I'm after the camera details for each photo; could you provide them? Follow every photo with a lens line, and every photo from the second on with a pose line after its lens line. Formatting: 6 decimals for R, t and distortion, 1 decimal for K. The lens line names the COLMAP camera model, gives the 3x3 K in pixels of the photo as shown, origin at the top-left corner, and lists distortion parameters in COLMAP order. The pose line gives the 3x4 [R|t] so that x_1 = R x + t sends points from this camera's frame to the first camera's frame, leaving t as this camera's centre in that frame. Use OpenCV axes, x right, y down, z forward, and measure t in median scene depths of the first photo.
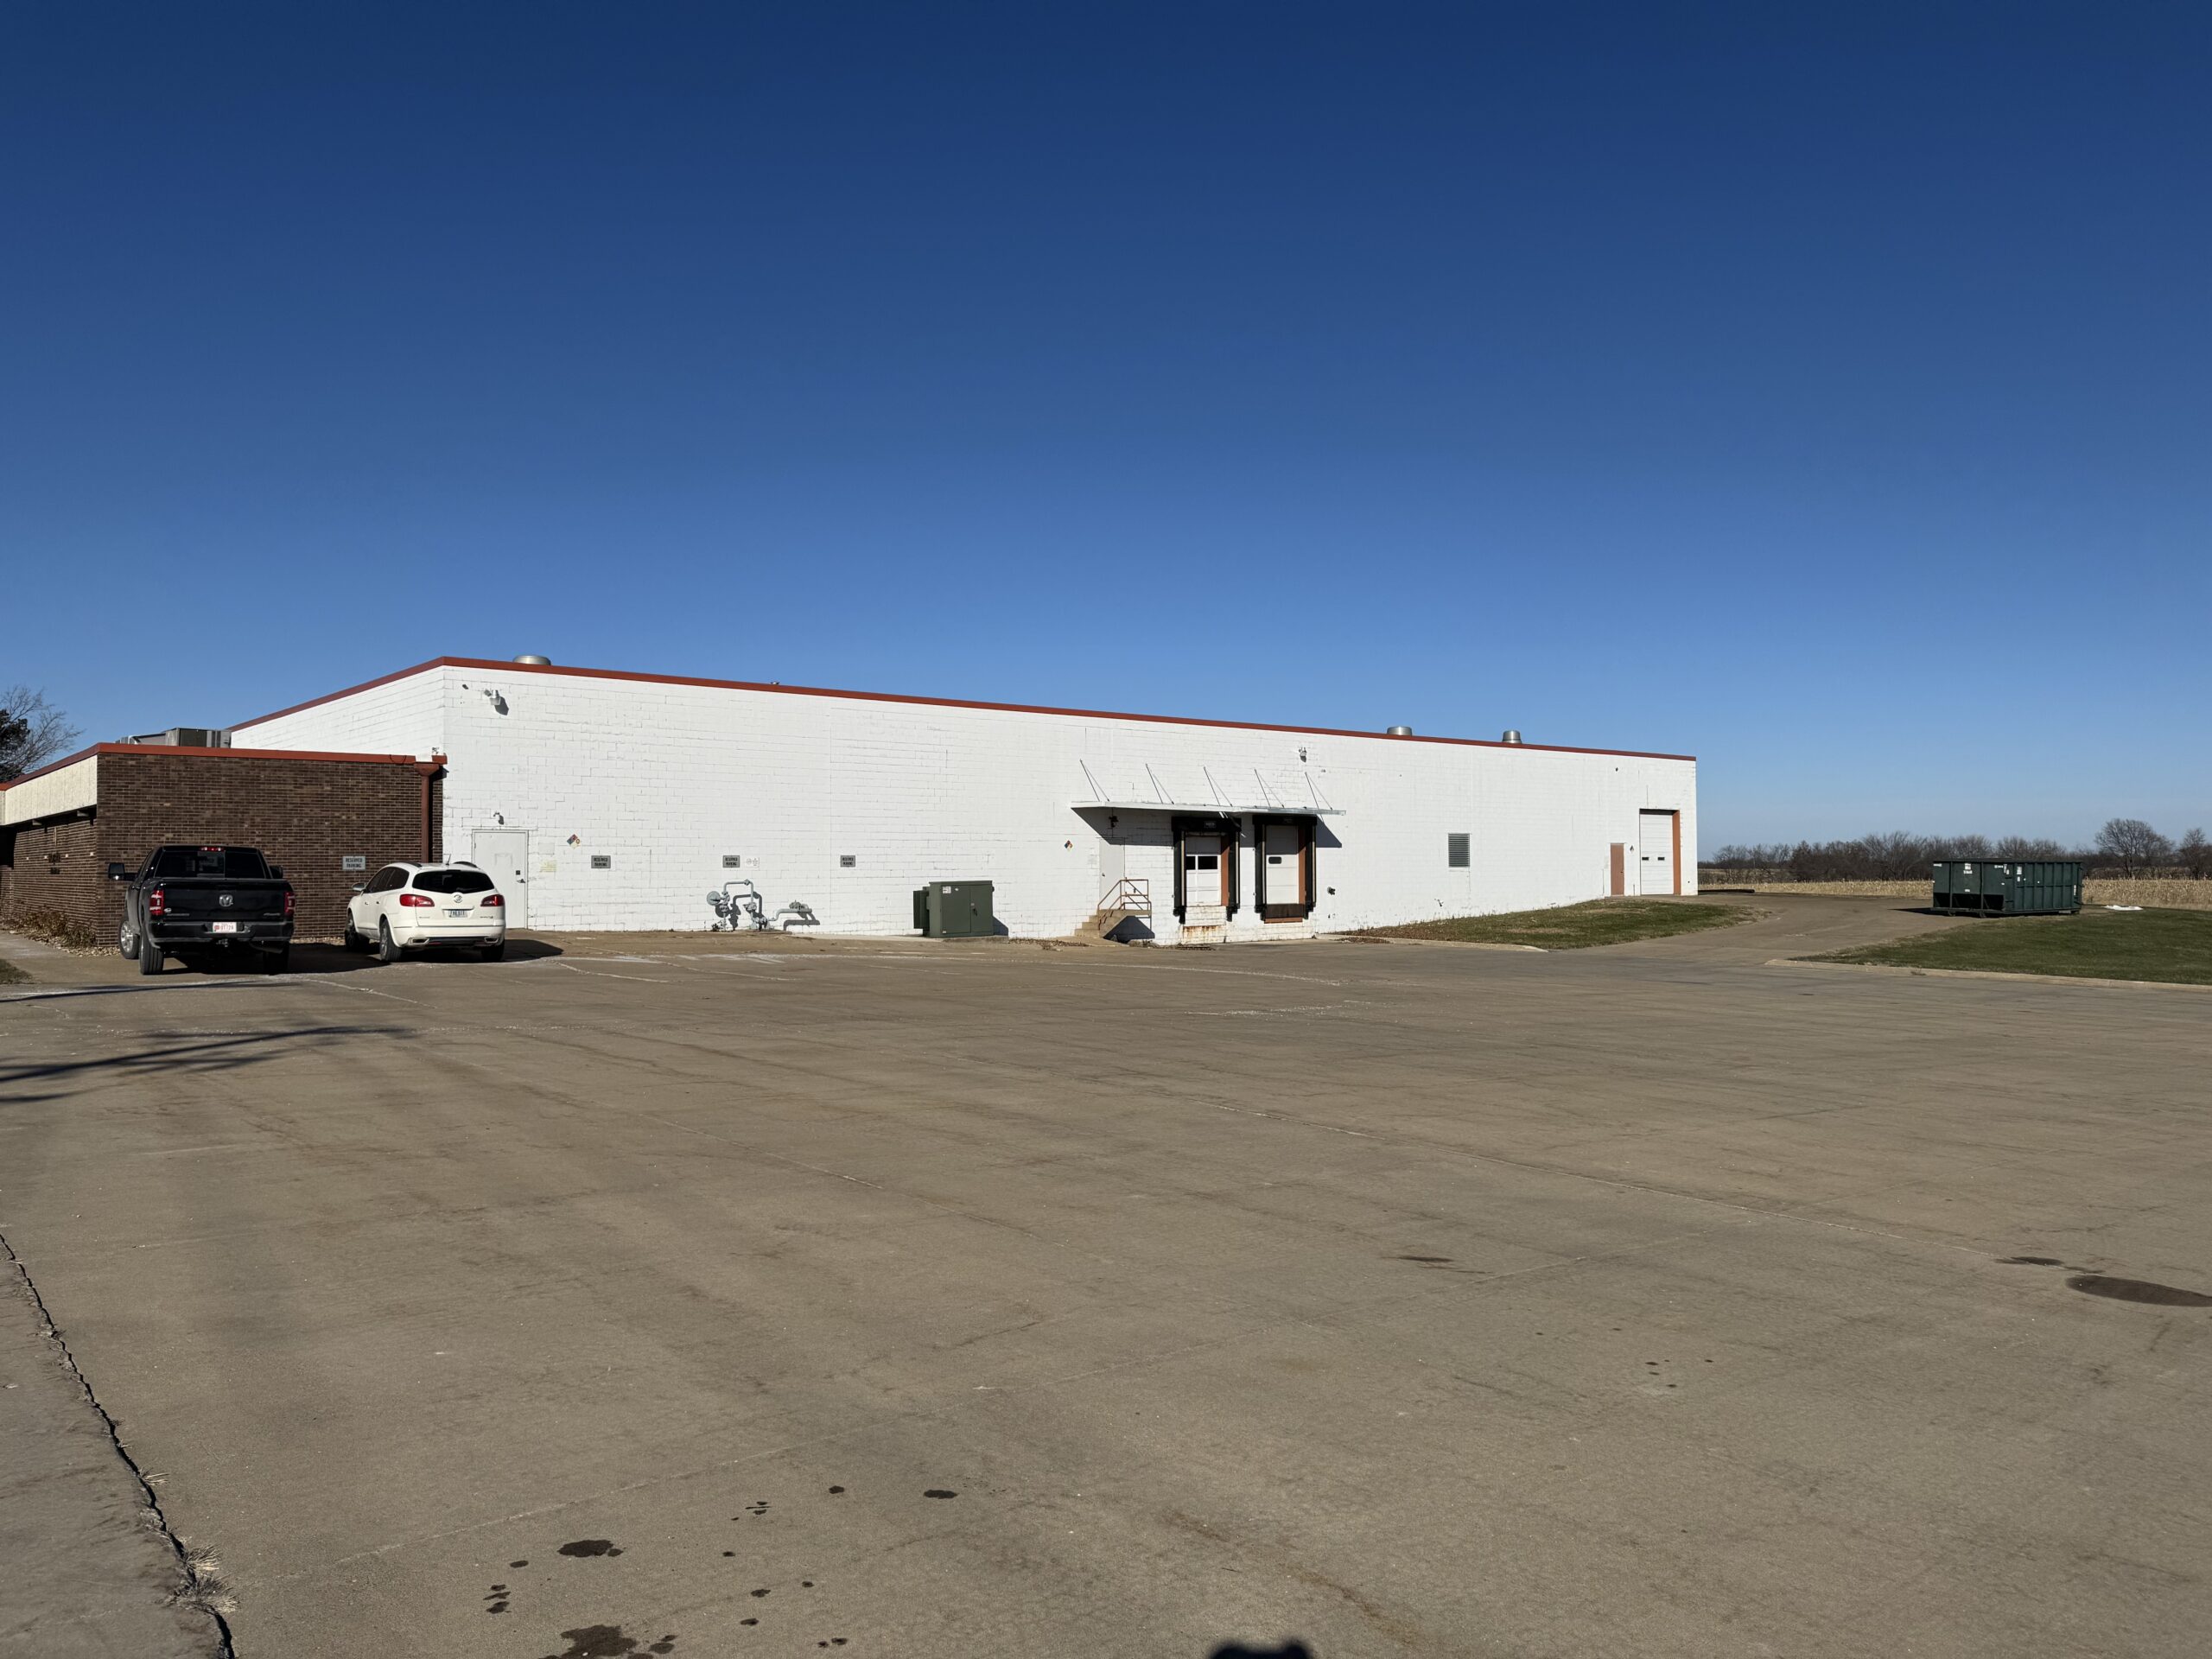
lens RADIAL K [[1557.1, 0, 1110.2], [0, 1557.1, 849.8], [0, 0, 1]] dist [0.034056, -0.045431]
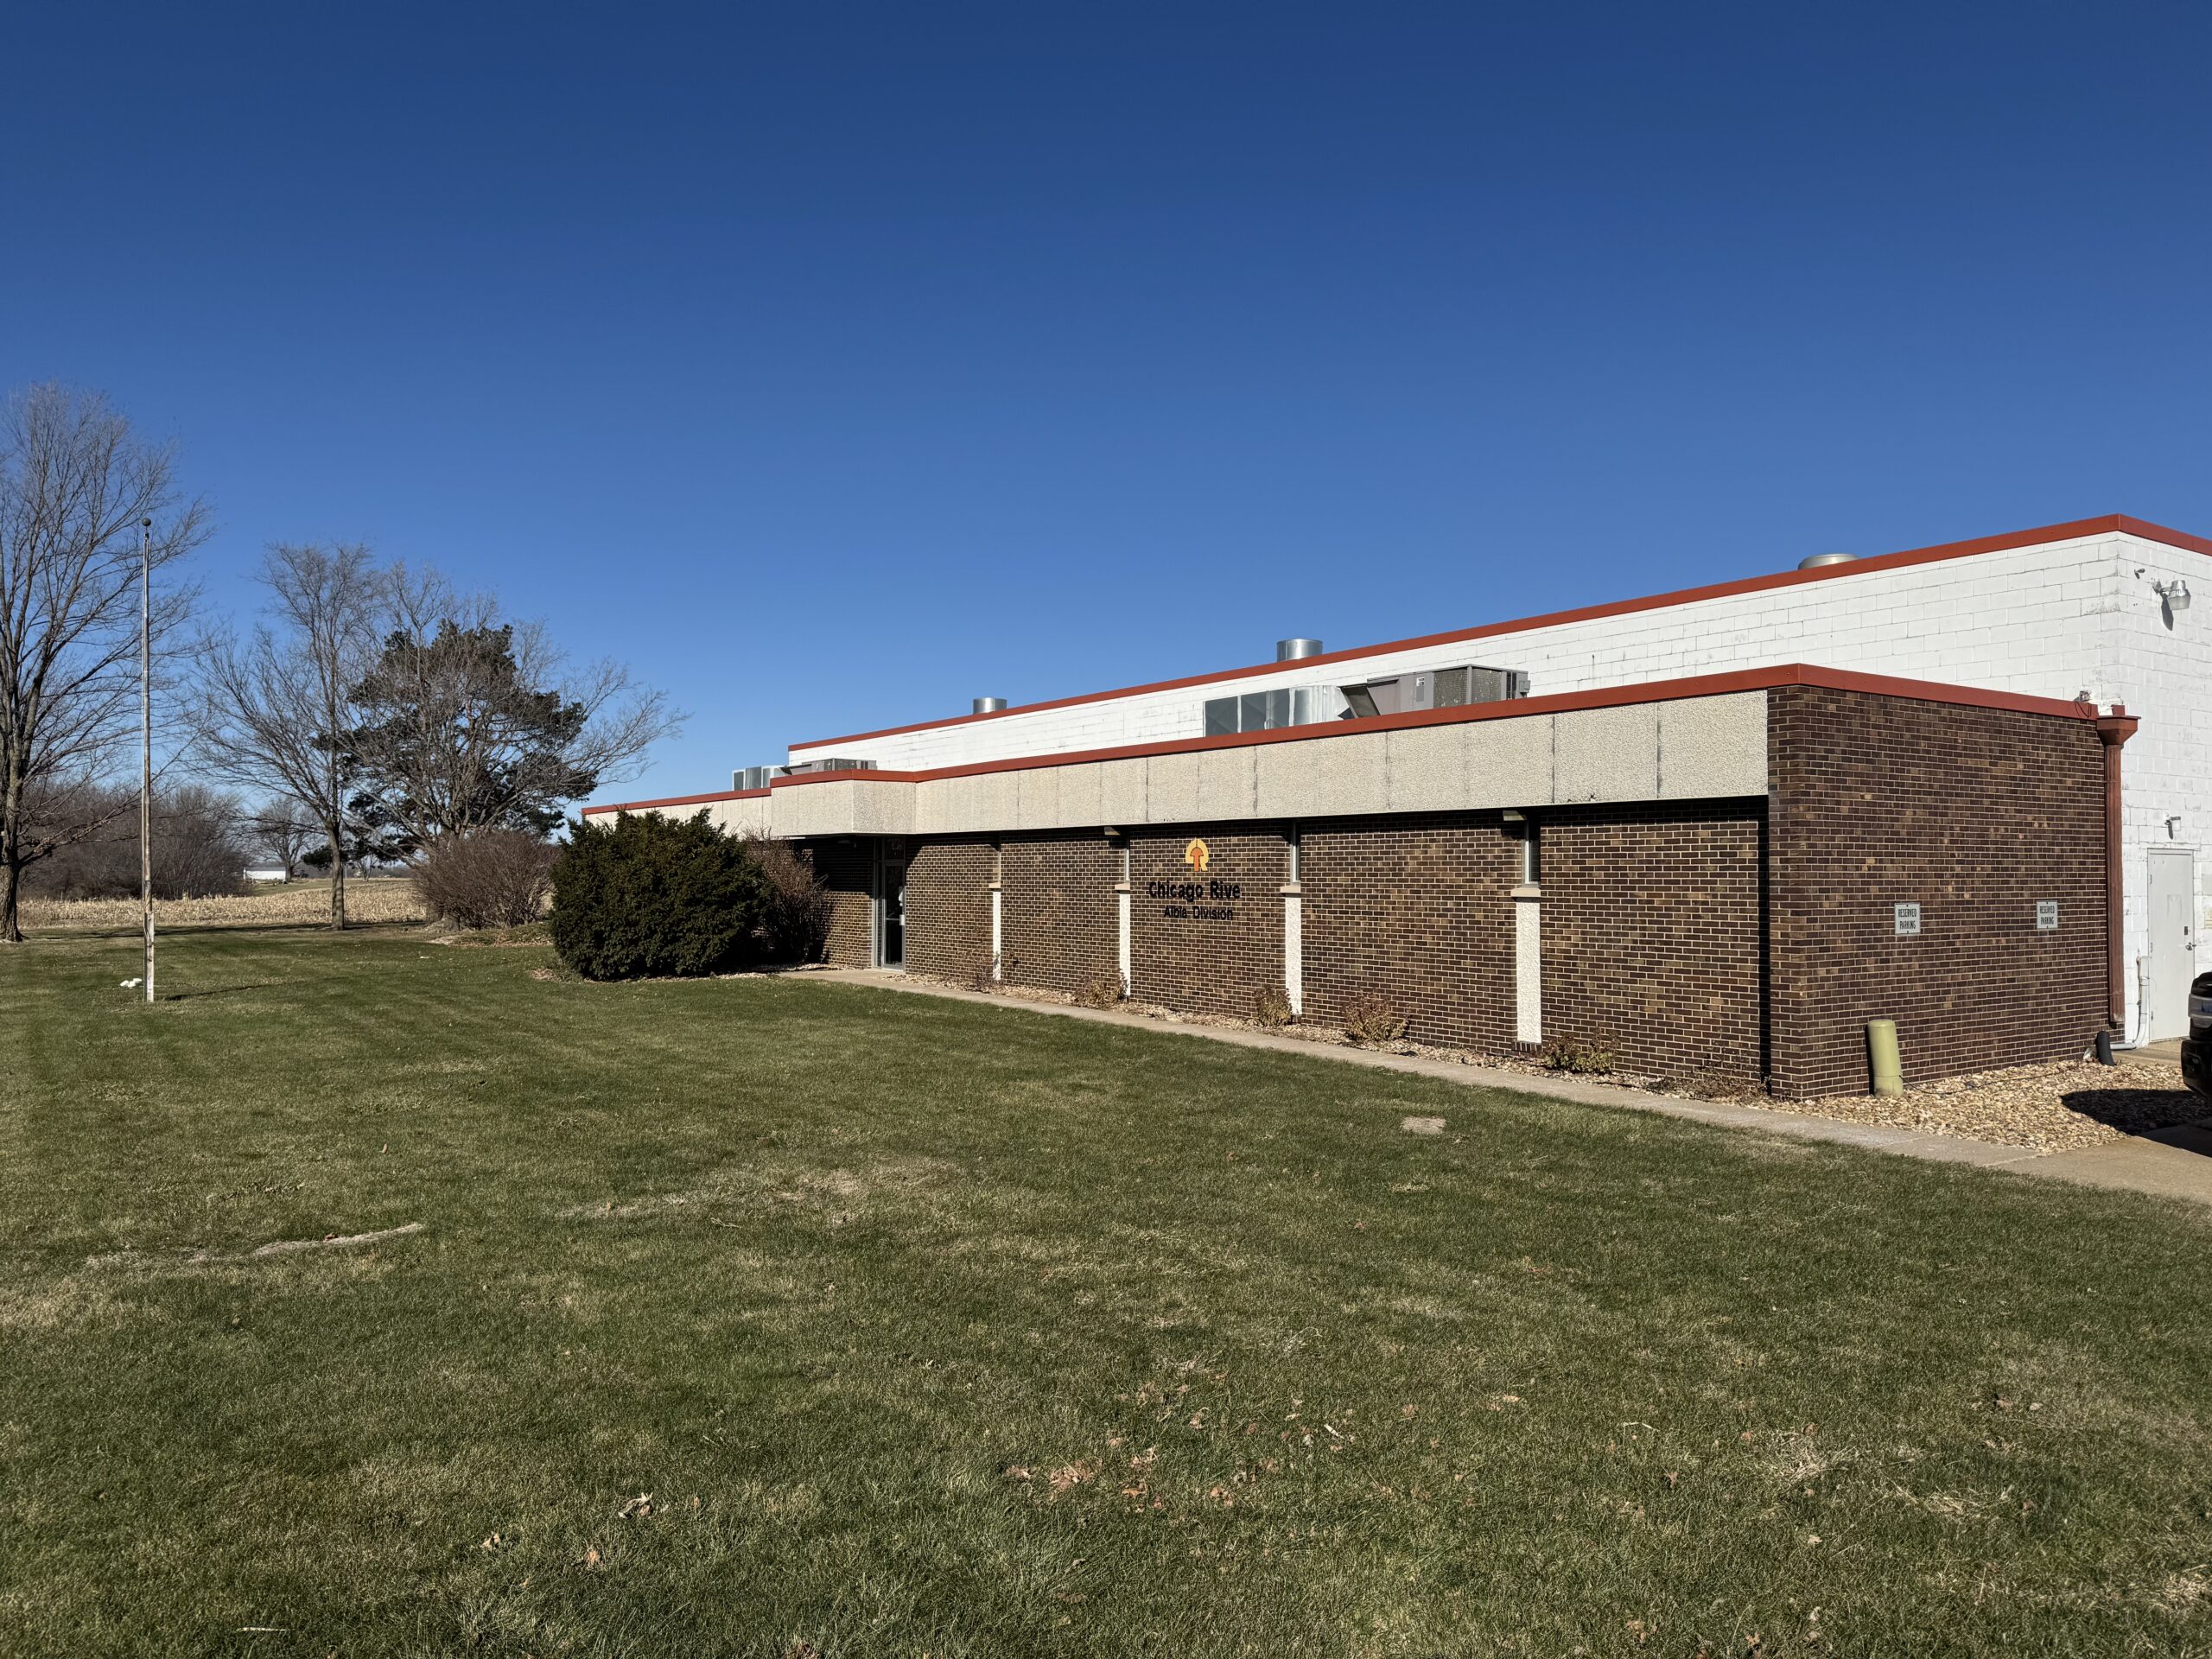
lens RADIAL K [[1557.1, 0, 1109.4], [0, 1557.1, 829.8], [0, 0, 1]] dist [0.034056, -0.045431]
pose [[0.992396, 0.004400, -0.123010, -0.469555], [-0.006326, 0.999863, -0.015272, -0.005685], [0.122926, 0.015934, 0.992288, 0.296664]]
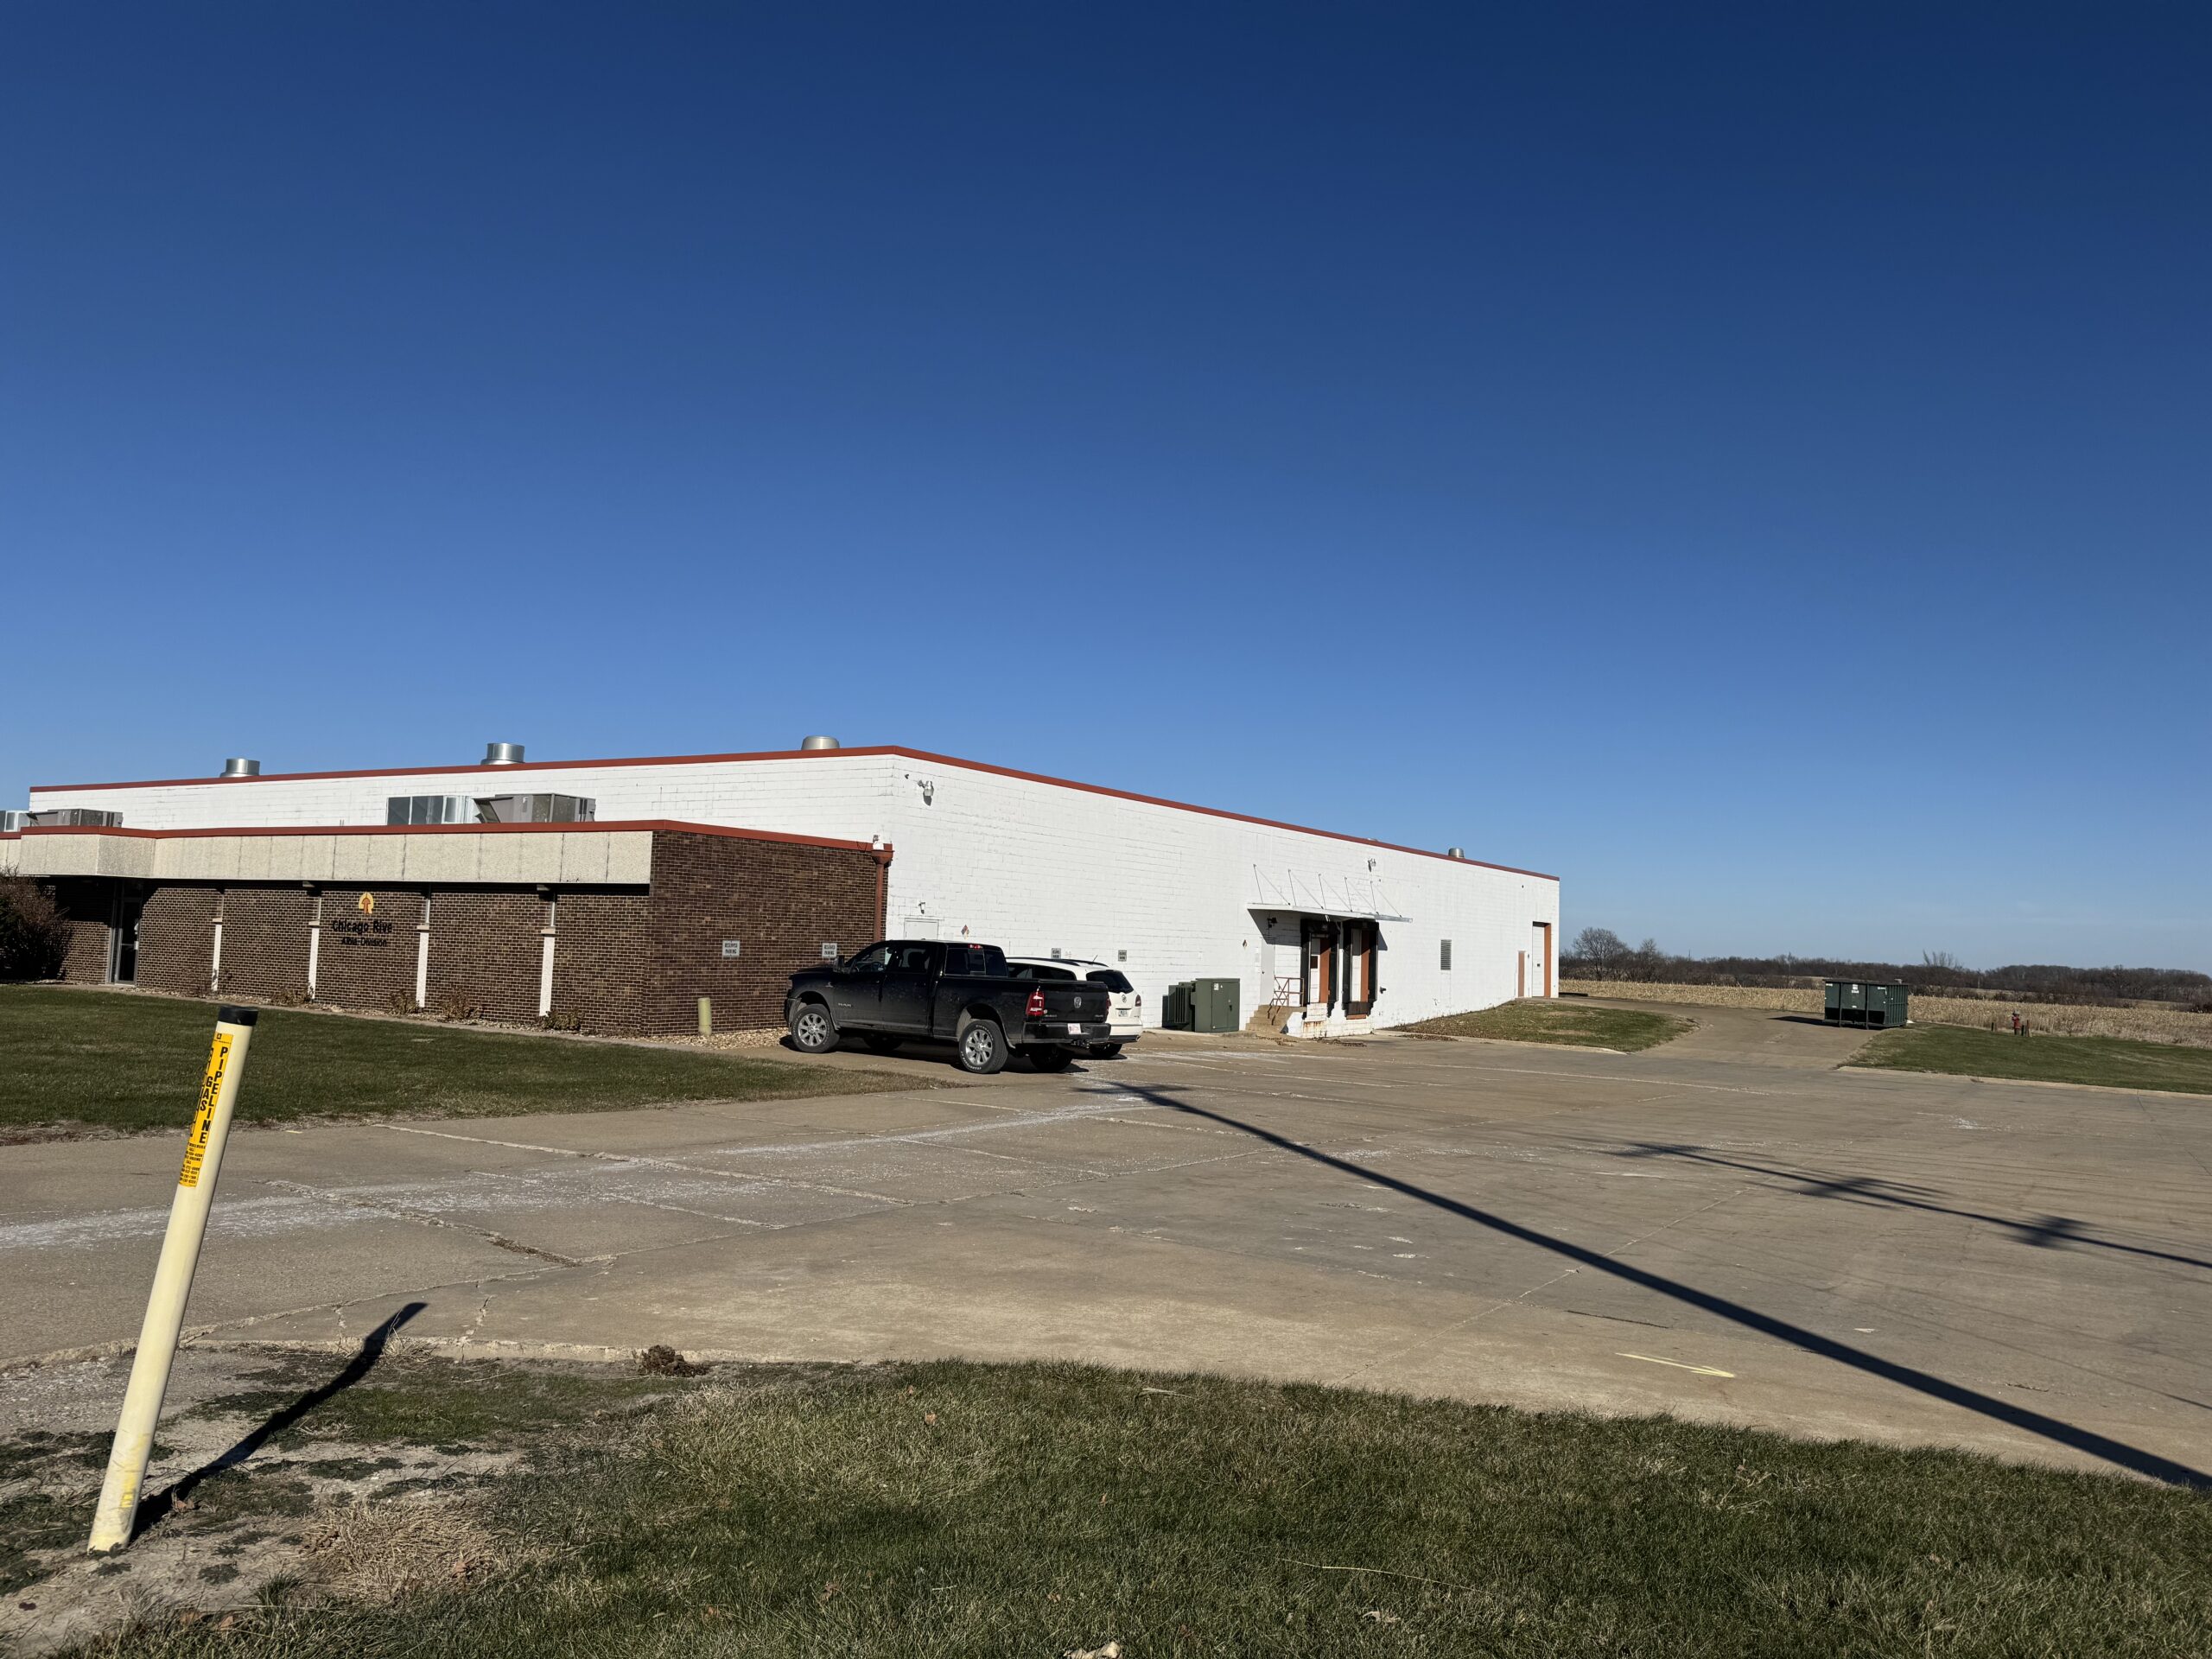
lens RADIAL K [[1557.1, 0, 1128.1], [0, 1557.1, 827.7], [0, 0, 1]] dist [0.034056, -0.045431]
pose [[0.954162, 0.061222, 0.292962, -0.386832], [-0.043426, 0.996816, -0.066876, -0.006974], [-0.296124, 0.051088, 0.953782, 0.002633]]
